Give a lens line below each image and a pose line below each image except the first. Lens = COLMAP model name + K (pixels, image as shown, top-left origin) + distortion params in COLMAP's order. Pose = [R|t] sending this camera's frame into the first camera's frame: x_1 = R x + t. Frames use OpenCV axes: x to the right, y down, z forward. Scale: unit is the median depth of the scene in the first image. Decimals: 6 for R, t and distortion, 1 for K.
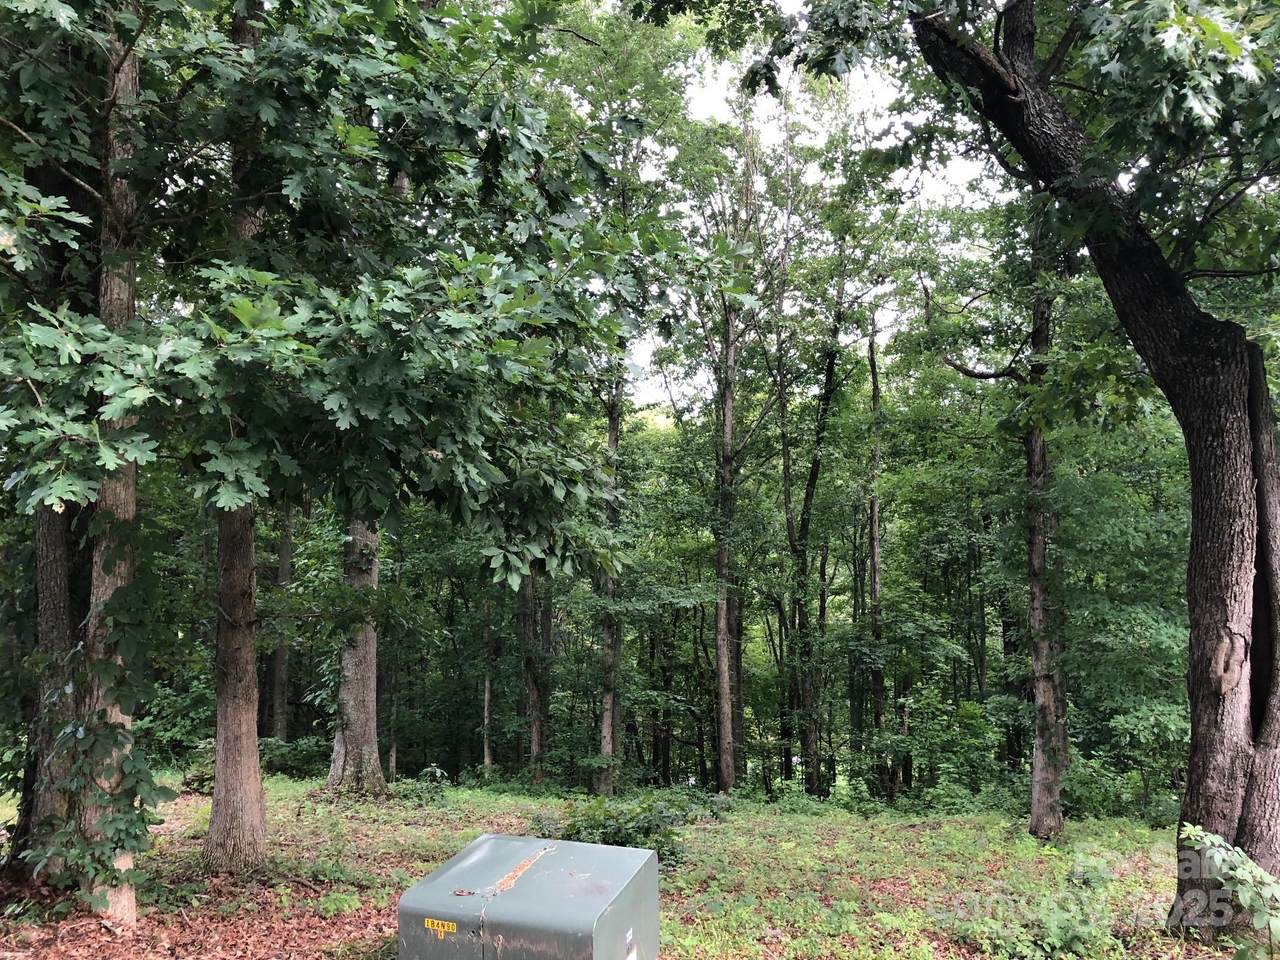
lens RADIAL K [[1029.0, 0, 638.6], [0, 1029.0, 475.1], [0, 0, 1]] dist [-0.002262, -0.017211]
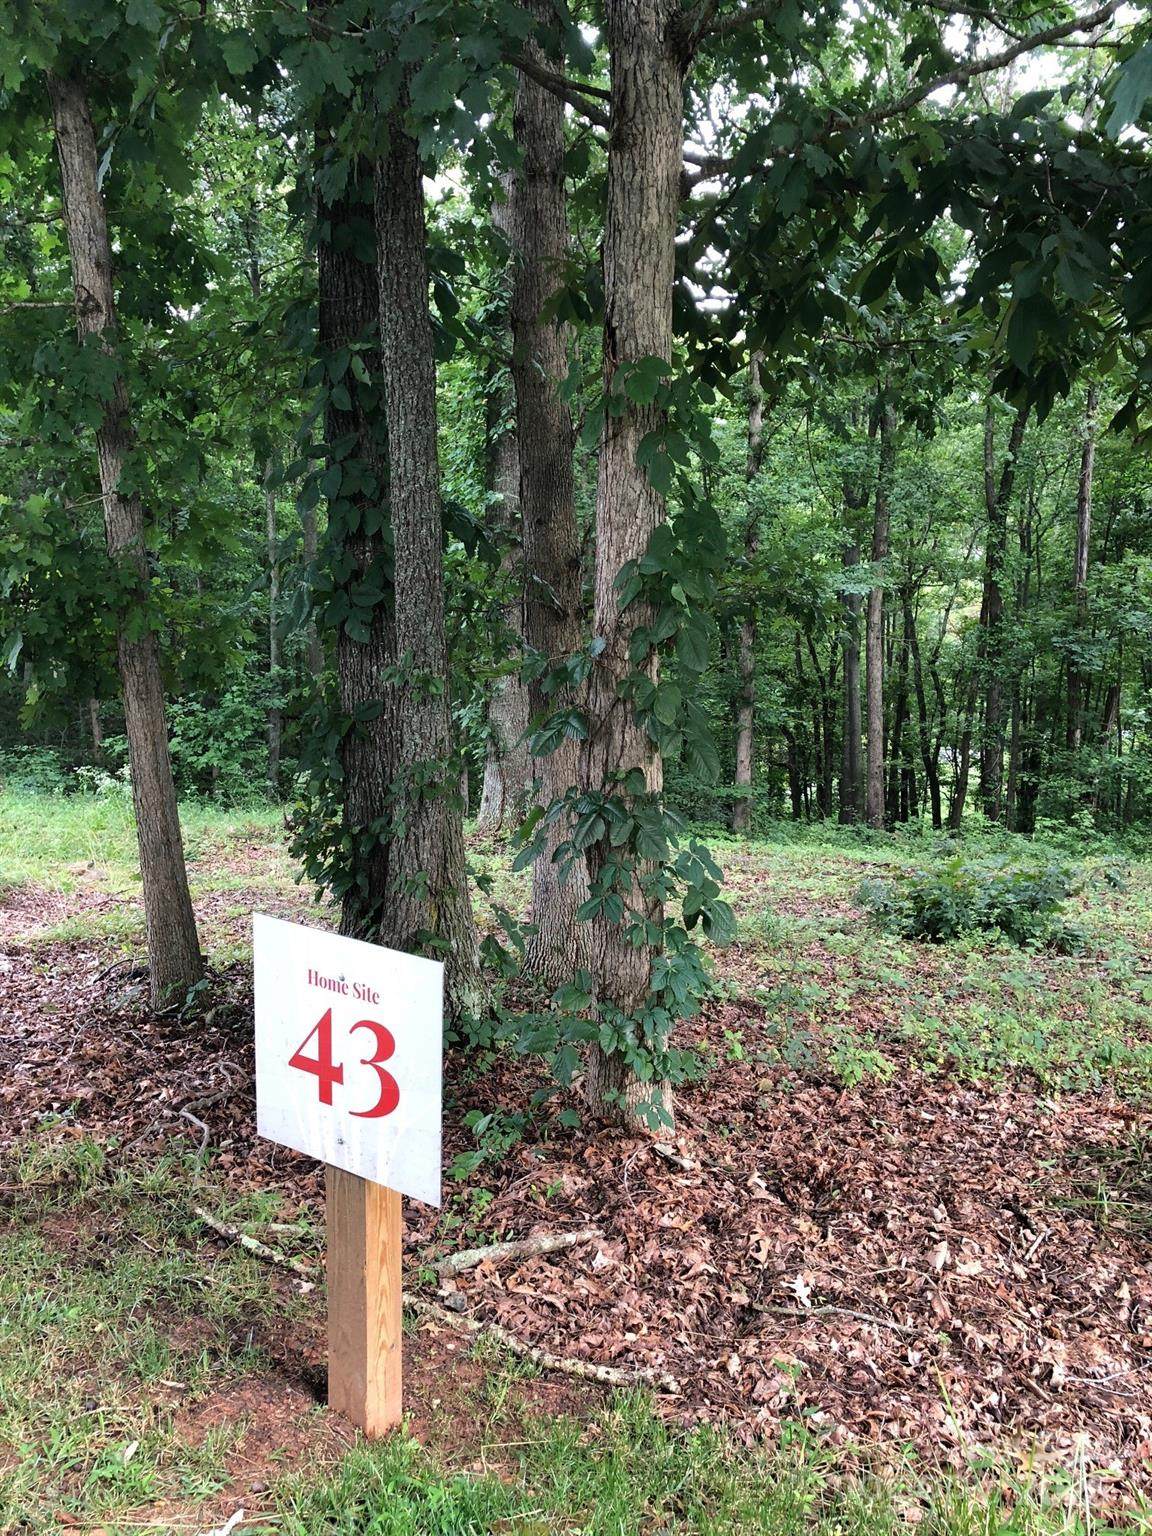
lens RADIAL K [[1234.8, 0, 579.3], [0, 1234.8, 770.7], [0, 0, 1]] dist [-0.002262, -0.017211]
pose [[0.998065, -0.000394, -0.062185, -0.100883], [0.016577, 0.965480, 0.259951, 0.013735], [0.059936, -0.260479, 0.963617, 0.080430]]
